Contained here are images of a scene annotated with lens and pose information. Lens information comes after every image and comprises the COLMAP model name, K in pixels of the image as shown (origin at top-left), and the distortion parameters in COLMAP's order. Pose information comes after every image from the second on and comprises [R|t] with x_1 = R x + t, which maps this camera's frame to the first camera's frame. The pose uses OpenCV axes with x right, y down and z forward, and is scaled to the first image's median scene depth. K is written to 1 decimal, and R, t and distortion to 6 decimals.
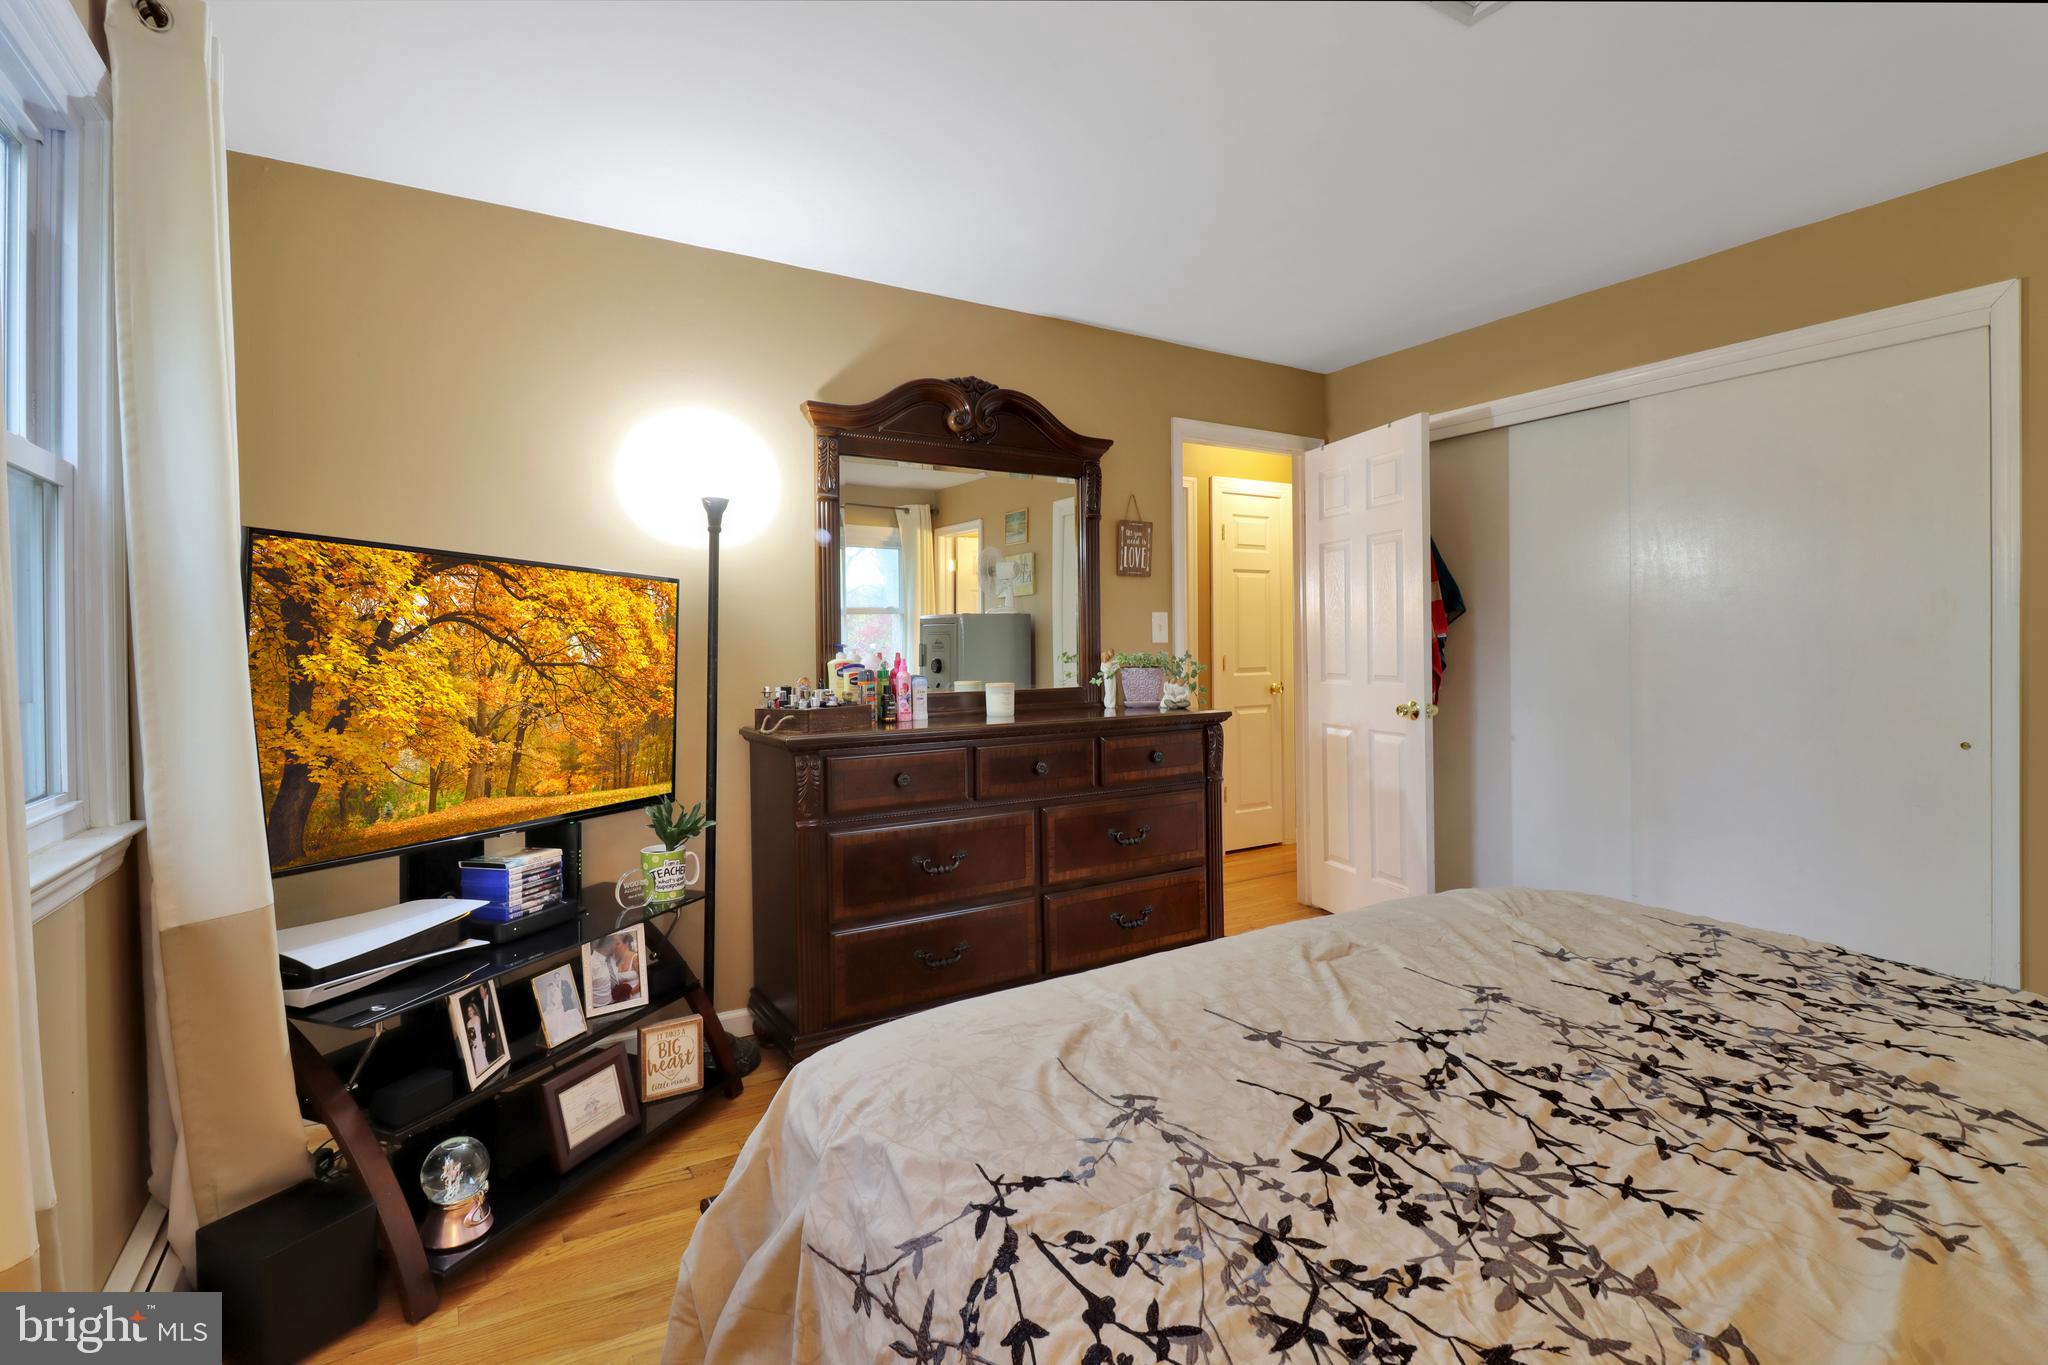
lens RADIAL K [[949.3, 0, 1030.6], [0, 949.3, 651.9], [0, 0, 1]] dist [-0.003721, -0.009930]
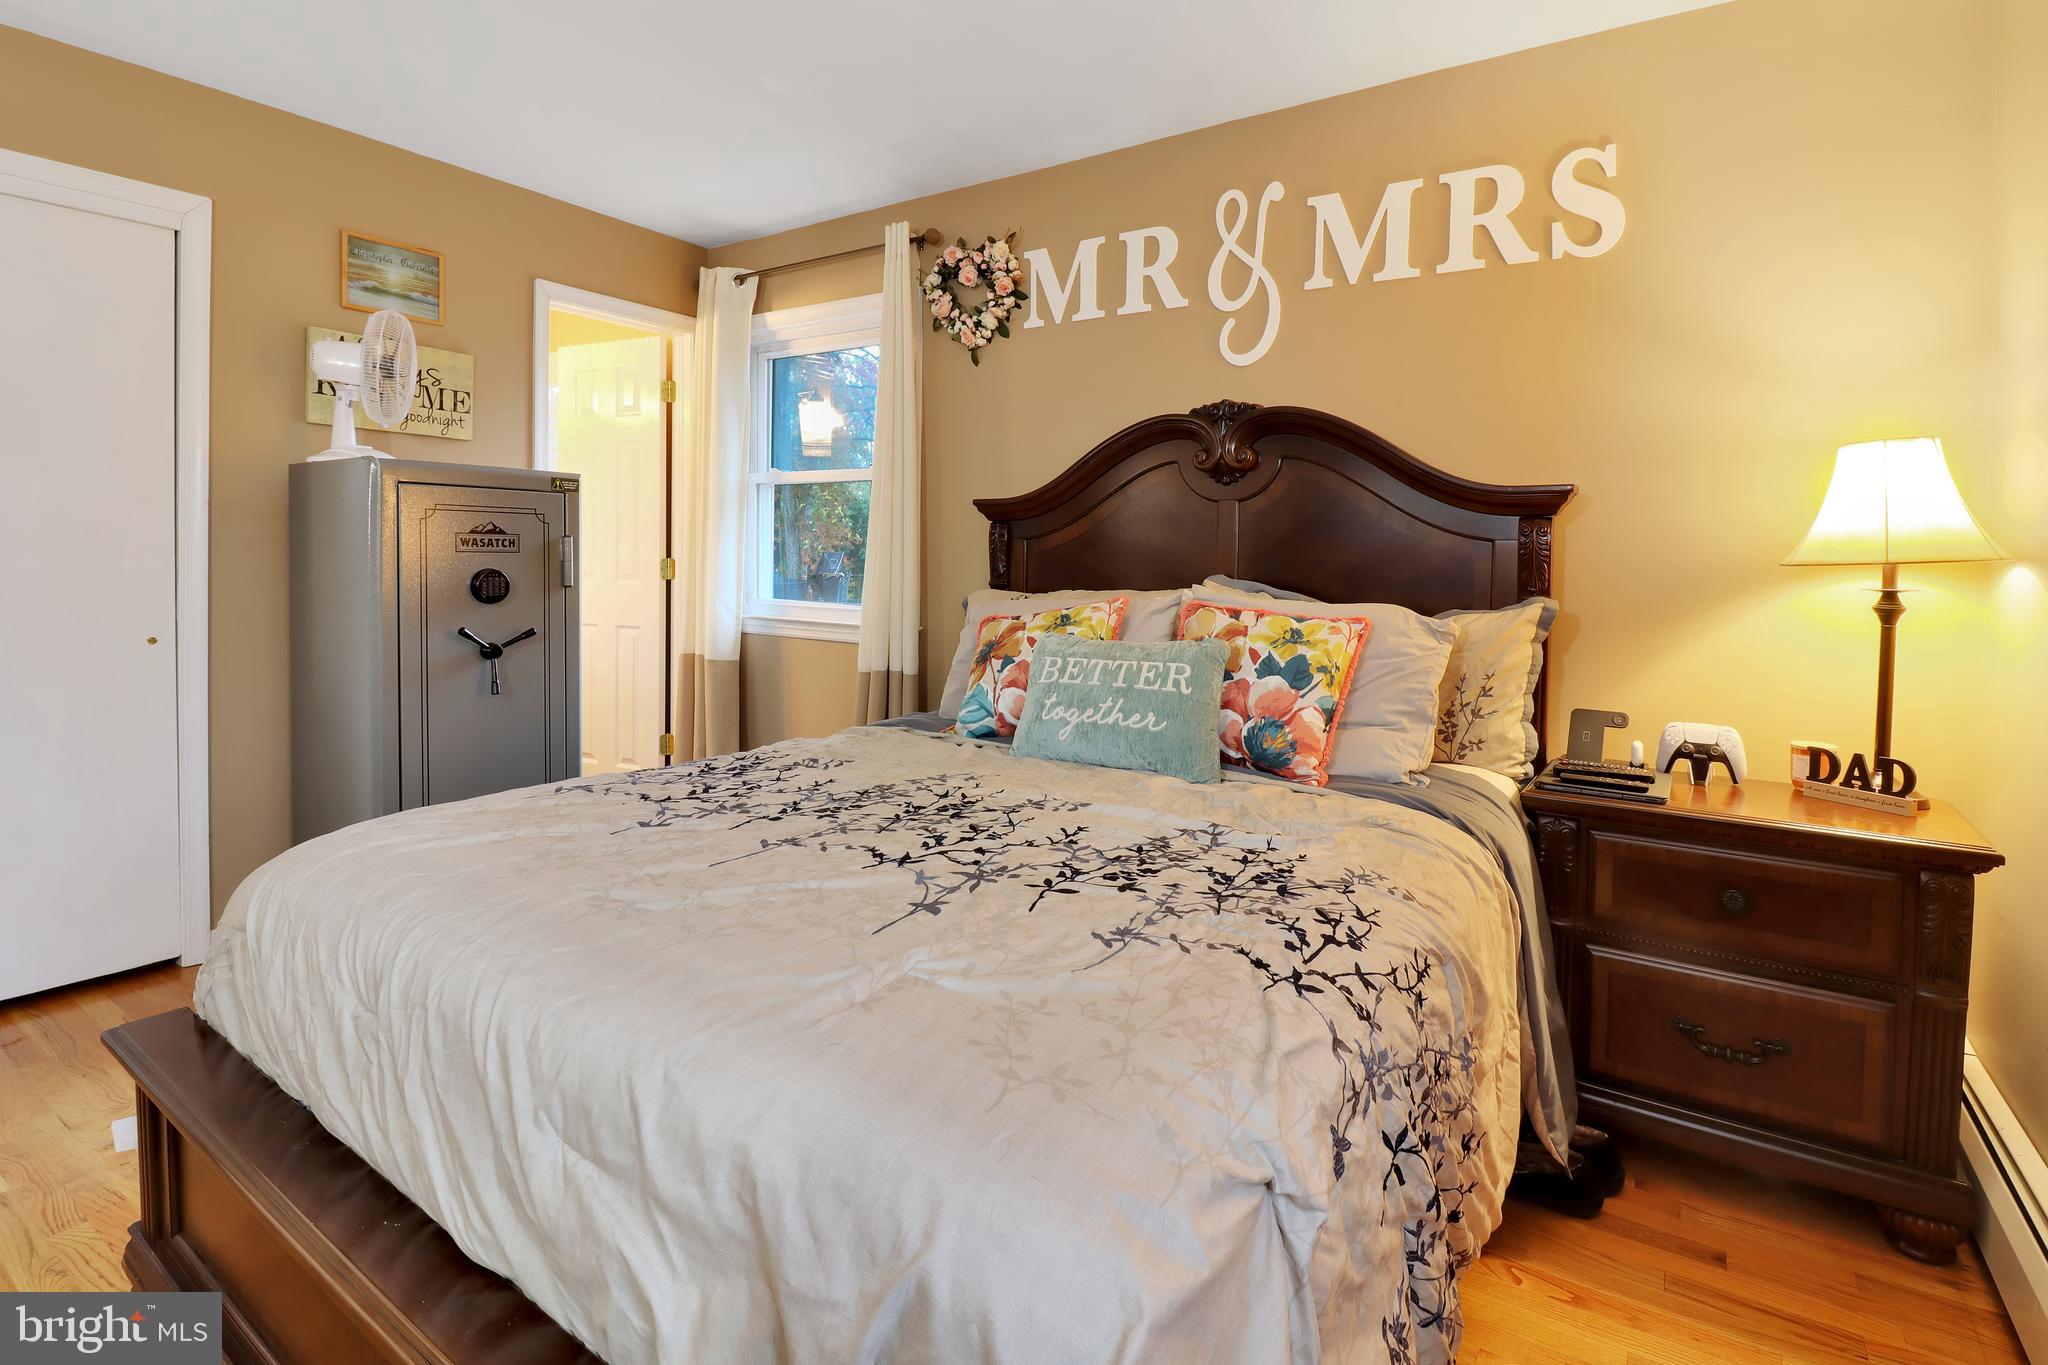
lens RADIAL K [[978.1, 0, 1022.3], [0, 978.1, 575.6], [0, 0, 1]] dist [-0.002439, -0.013889]
pose [[-0.402199, -0.018339, 0.915368, -0.952129], [-0.001798, 0.999813, 0.019240, 0.026162], [-0.915550, 0.006092, -0.402157, 1.653779]]
